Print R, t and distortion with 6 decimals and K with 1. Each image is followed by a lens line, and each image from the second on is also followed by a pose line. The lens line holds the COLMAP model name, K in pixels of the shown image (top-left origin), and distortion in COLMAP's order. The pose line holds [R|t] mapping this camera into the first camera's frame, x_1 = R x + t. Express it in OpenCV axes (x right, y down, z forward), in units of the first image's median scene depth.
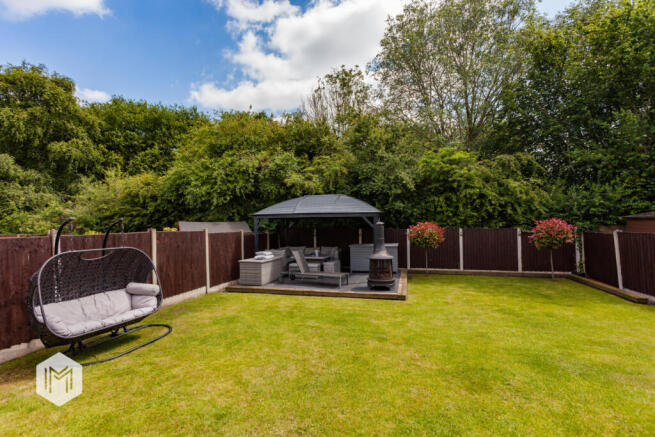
lens RADIAL K [[306.5, 0, 328.1], [0, 306.5, 218.7], [0, 0, 1]] dist [0.002168, 0.000085]
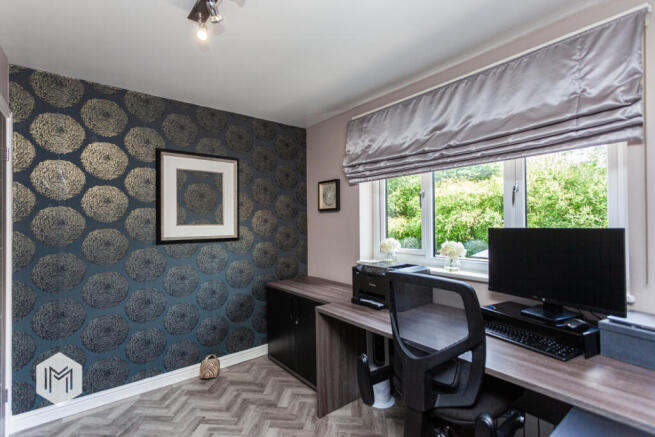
lens RADIAL K [[306.5, 0, 325.9], [0, 306.5, 218.3], [0, 0, 1]] dist [0.002168, 0.000085]
pose [[0.790121, 0.000881, -0.612950, 0.146958], [0.008944, 0.999876, 0.012966, -0.214990], [0.612885, -0.015727, 0.790015, -0.743638]]
